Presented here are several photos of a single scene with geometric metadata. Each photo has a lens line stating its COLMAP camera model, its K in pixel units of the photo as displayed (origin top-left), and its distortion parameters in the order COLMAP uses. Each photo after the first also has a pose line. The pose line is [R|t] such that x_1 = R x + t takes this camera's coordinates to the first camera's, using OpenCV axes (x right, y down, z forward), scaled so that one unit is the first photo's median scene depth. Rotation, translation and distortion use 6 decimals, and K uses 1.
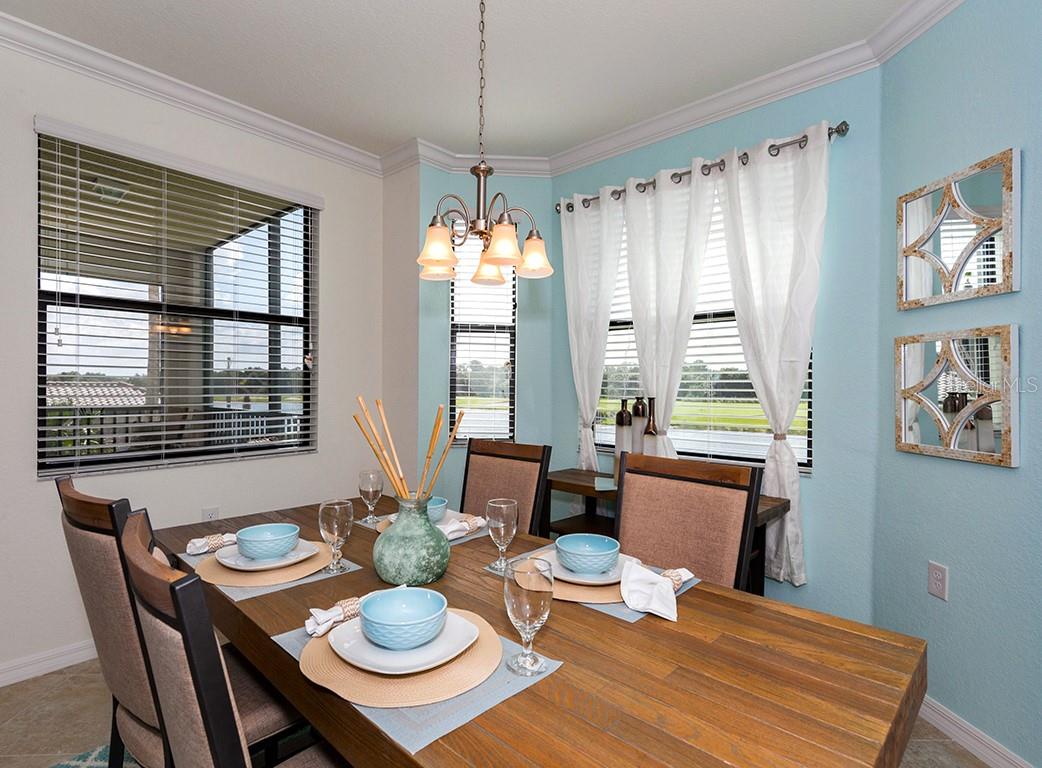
lens RADIAL K [[533.5, 0, 495.9], [0, 533.5, 374.8], [0, 0, 1]] dist [0.016409, 0.002055]
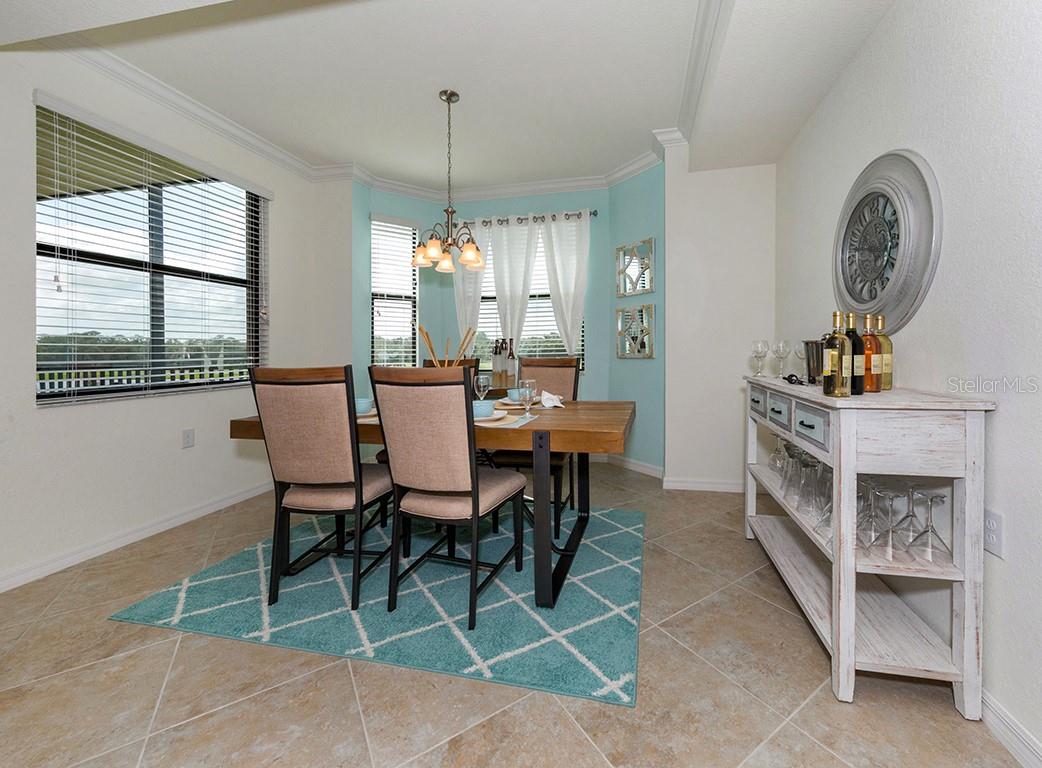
lens RADIAL K [[401.2, 0, 561.7], [0, 401.2, 352.1], [0, 0, 1]] dist [0.000359, 0.000617]
pose [[0.851518, -0.016651, 0.524061, -0.280709], [0.002358, 0.999607, 0.027929, 0.048919], [-0.524320, -0.022547, 0.851223, -0.269413]]
